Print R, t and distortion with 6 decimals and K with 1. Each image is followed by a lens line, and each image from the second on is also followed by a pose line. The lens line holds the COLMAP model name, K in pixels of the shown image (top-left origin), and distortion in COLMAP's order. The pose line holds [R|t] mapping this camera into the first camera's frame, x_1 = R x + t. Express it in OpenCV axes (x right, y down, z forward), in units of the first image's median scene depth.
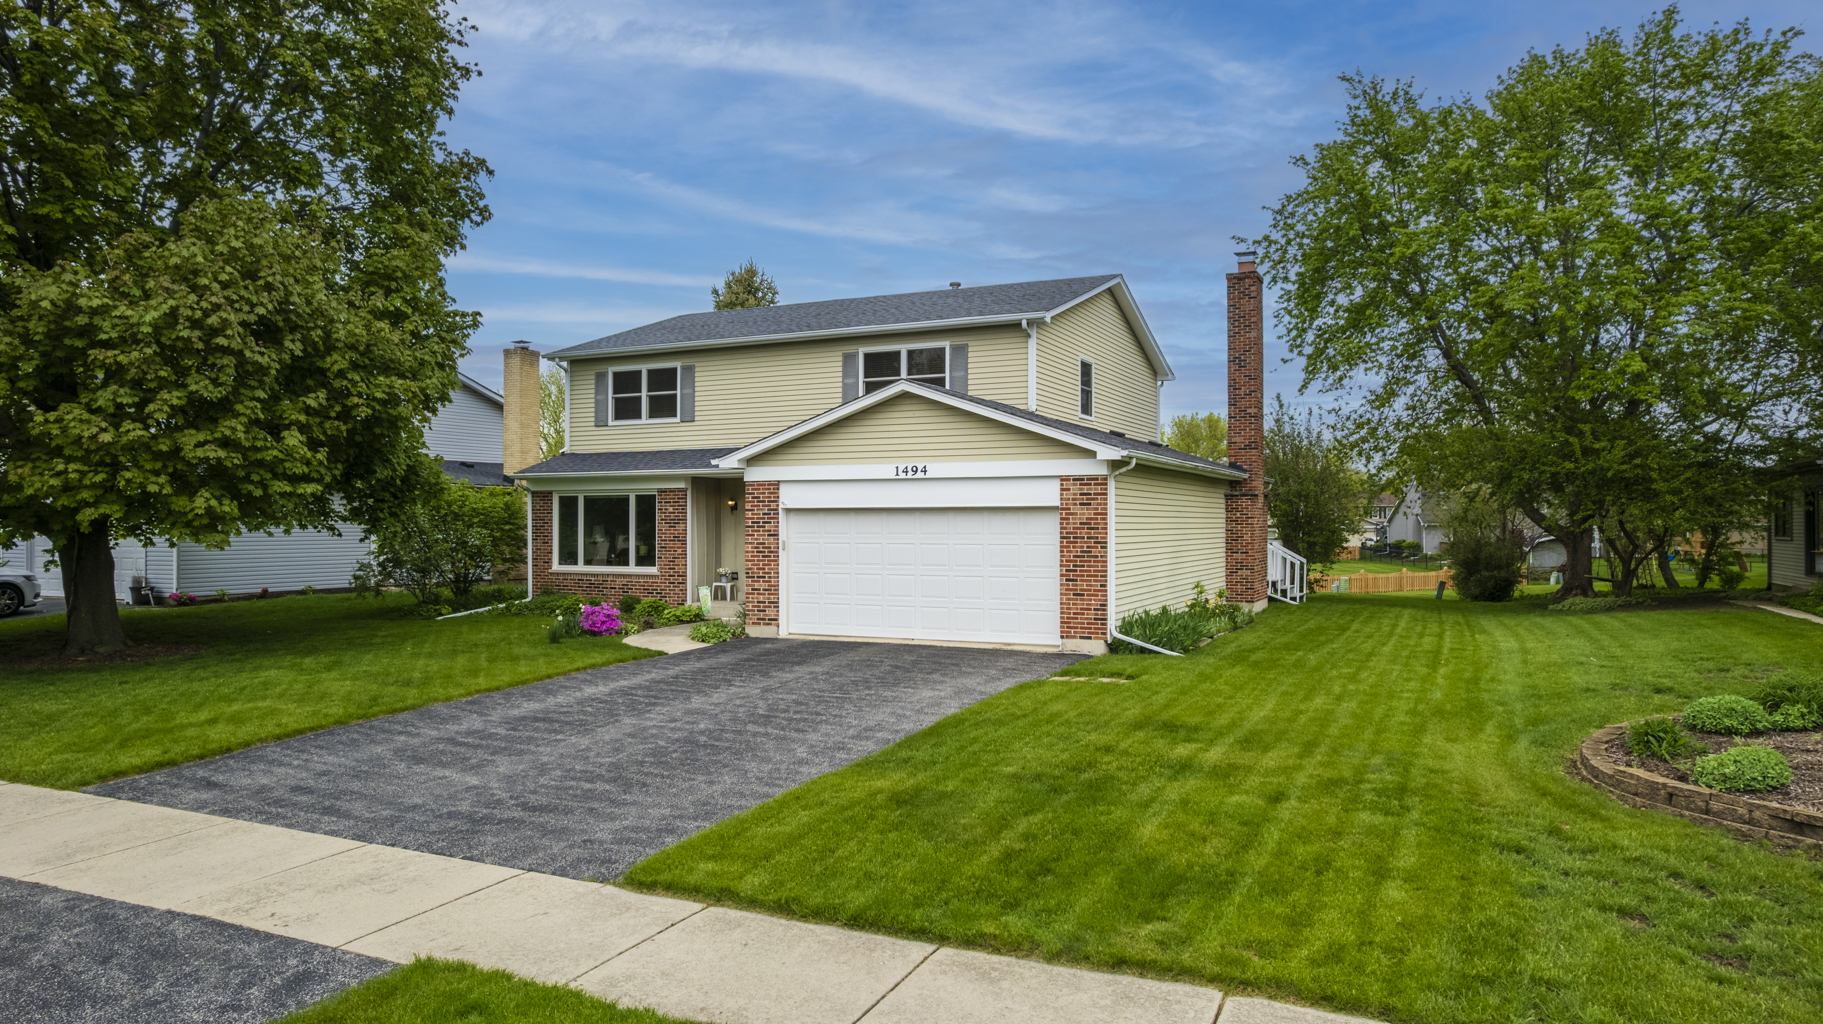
lens RADIAL K [[1171.6, 0, 934.2], [0, 1171.6, 513.7], [0, 0, 1]] dist [-0.073292, 0.067649]
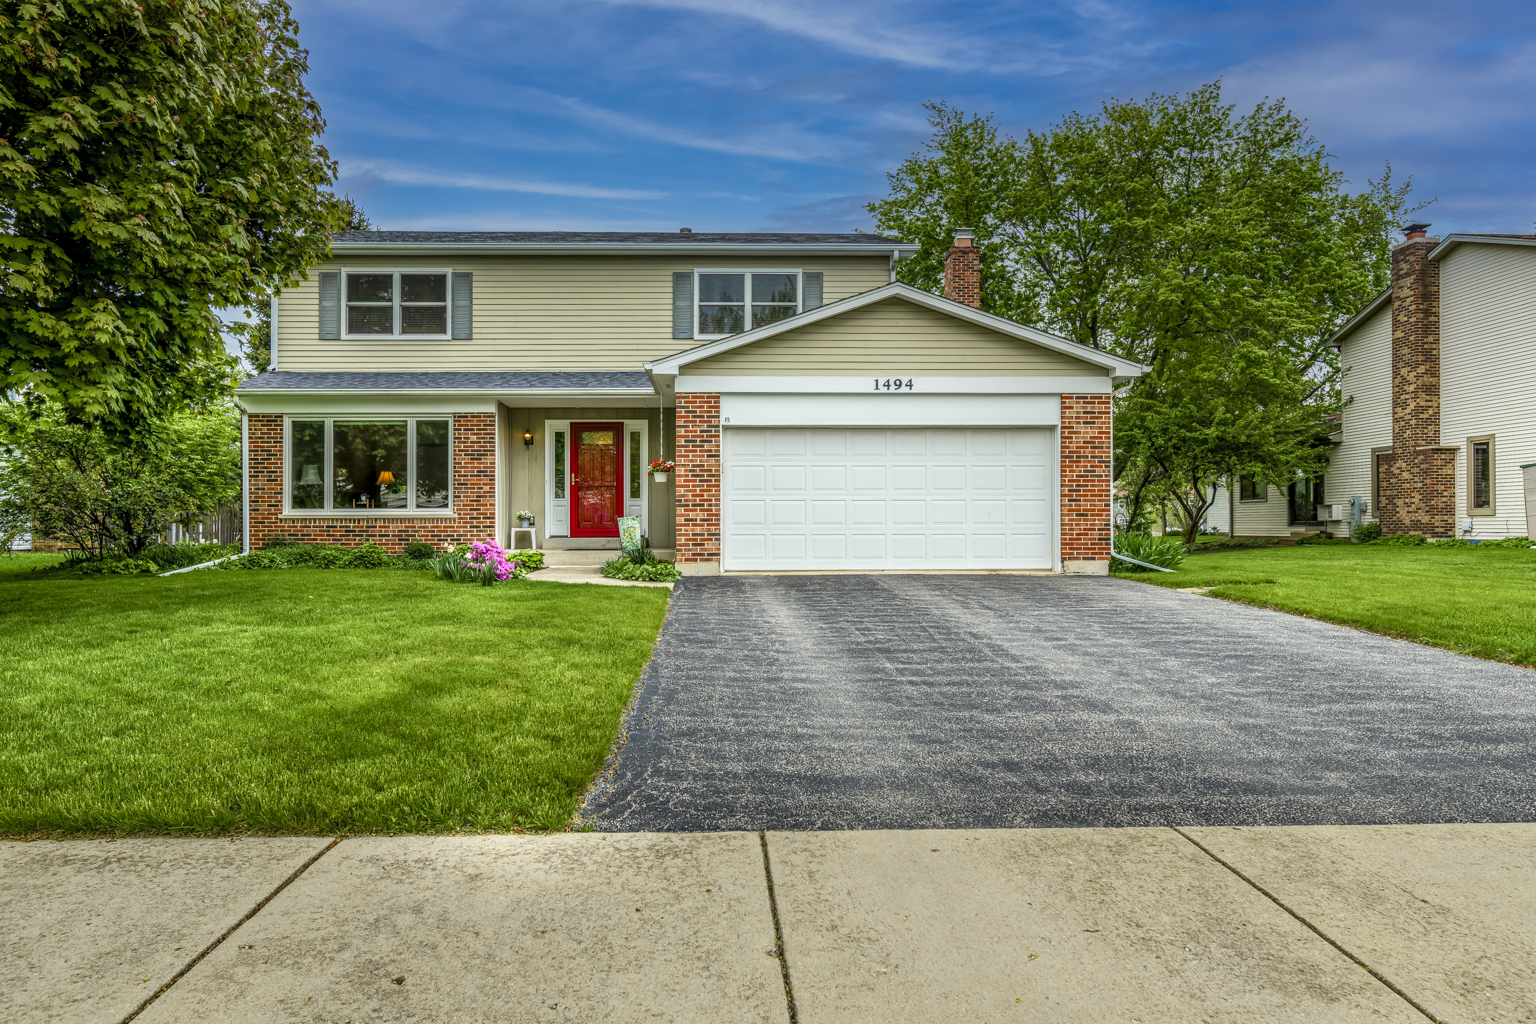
lens RADIAL K [[996.7, 0, 733.2], [0, 996.7, 523.6], [0, 0, 1]] dist [-0.004326, -0.002366]
pose [[0.896029, -0.000077, 0.443995, -0.362218], [-0.001338, 0.999995, 0.002874, 0.052961], [-0.443993, -0.003169, 0.896025, 0.272097]]
